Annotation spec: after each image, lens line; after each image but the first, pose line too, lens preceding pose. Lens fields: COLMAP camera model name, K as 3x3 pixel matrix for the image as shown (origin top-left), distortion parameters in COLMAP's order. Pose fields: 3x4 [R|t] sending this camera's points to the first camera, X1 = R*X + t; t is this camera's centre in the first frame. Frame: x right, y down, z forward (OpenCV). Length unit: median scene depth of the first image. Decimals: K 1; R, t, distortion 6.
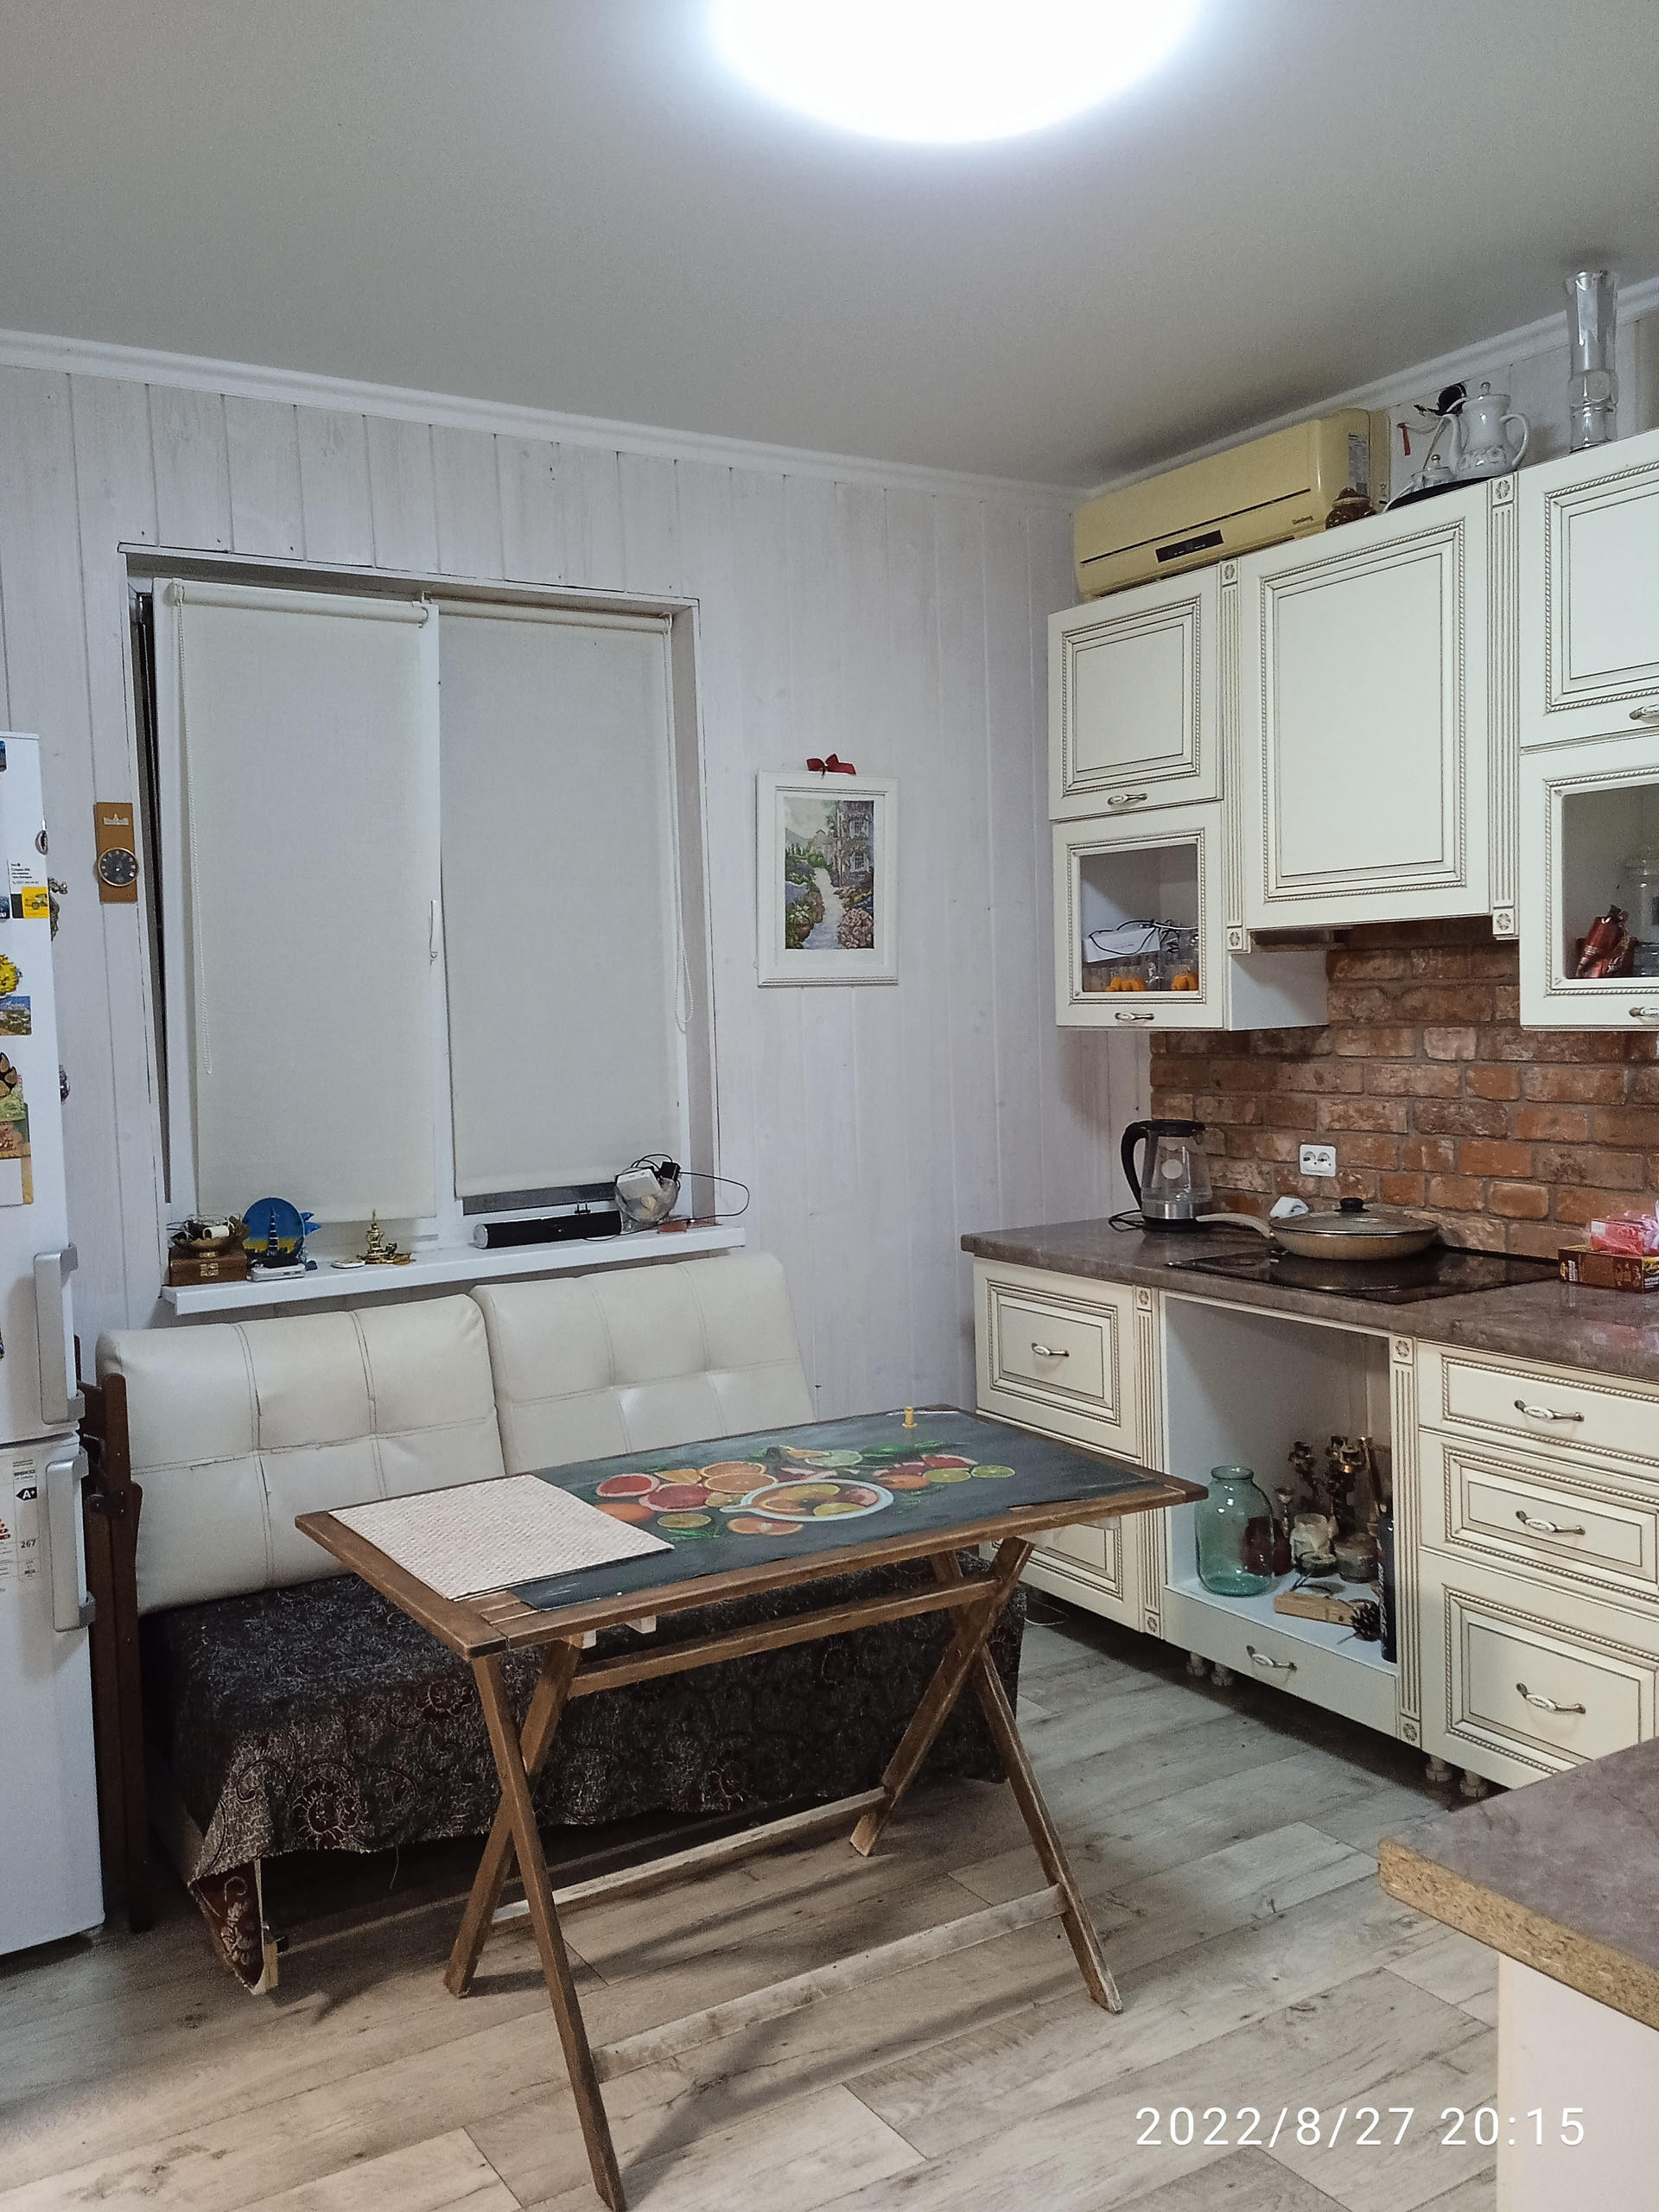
lens RADIAL K [[1842.6, 0, 841.1], [0, 1842.6, 1100.9], [0, 0, 1]] dist [0.119842, -0.203088]
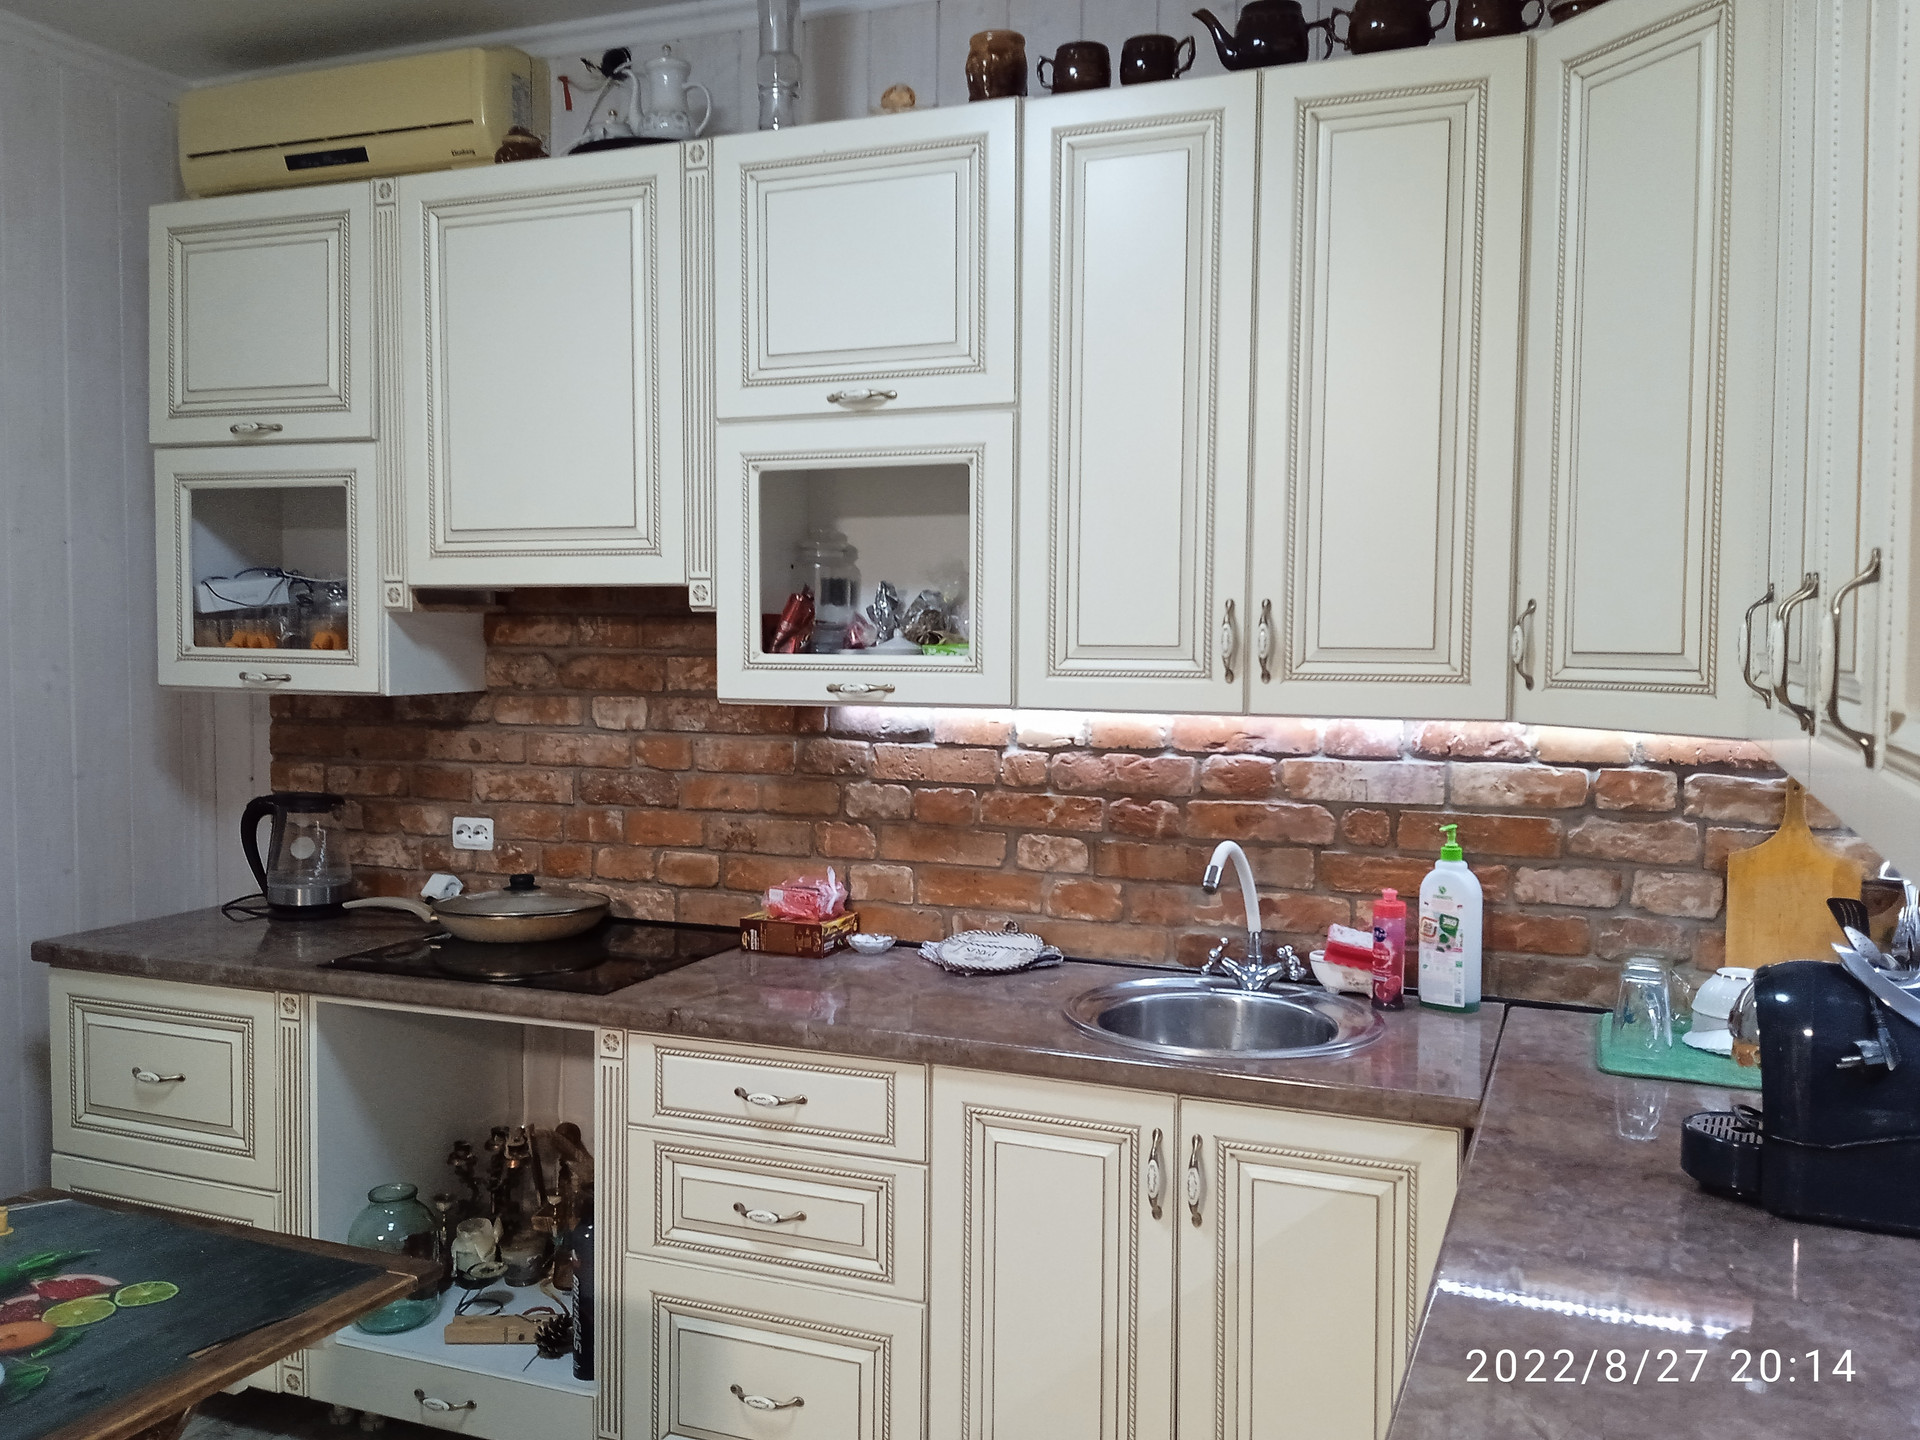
lens RADIAL K [[1599.4, 0, 960.7], [0, 1599.4, 716.3], [0, 0, 1]] dist [0.119842, -0.203088]
pose [[0.809749, 0.005886, 0.586747, -0.028046], [0.004971, 0.999845, -0.016891, -0.013952], [-0.586756, 0.016595, 0.809594, 0.205883]]
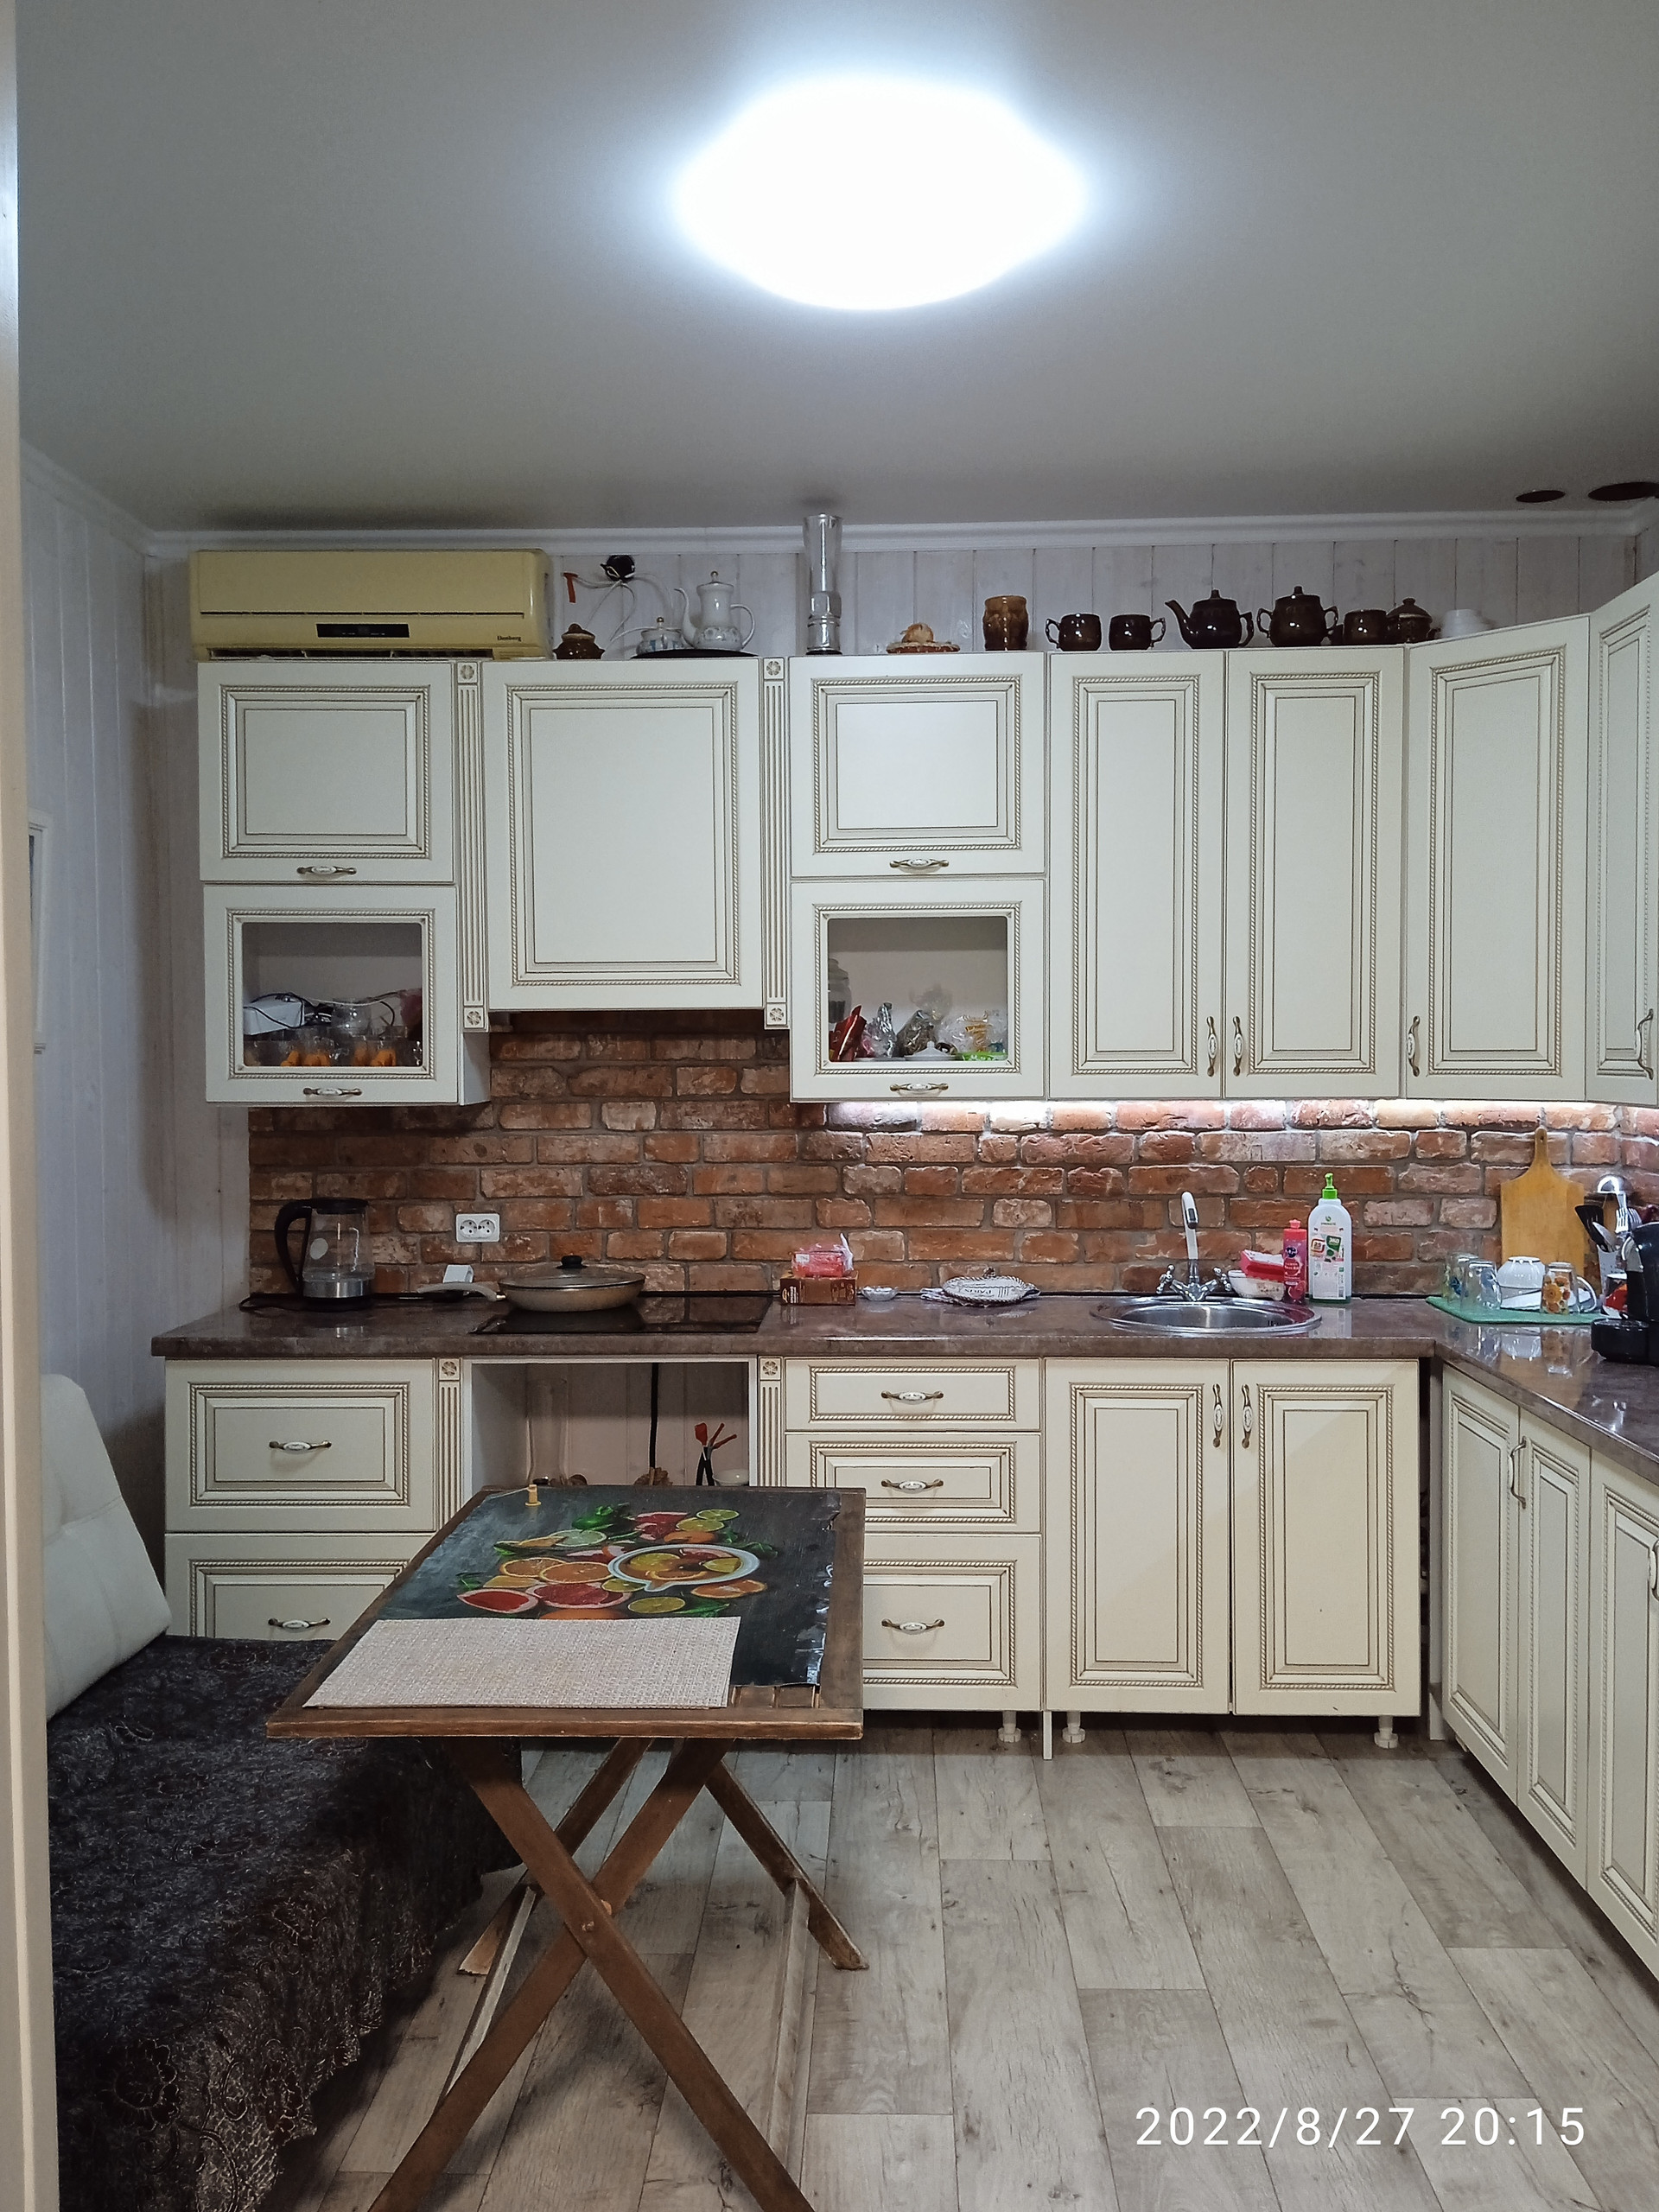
lens RADIAL K [[1842.6, 0, 828.7], [0, 1842.6, 1107.6], [0, 0, 1]] dist [0.119842, -0.203088]
pose [[0.560186, -0.000251, 0.828367, -0.565936], [0.040453, 0.998815, -0.027054, -0.000042], [-0.827378, 0.048666, 0.559533, 0.258559]]
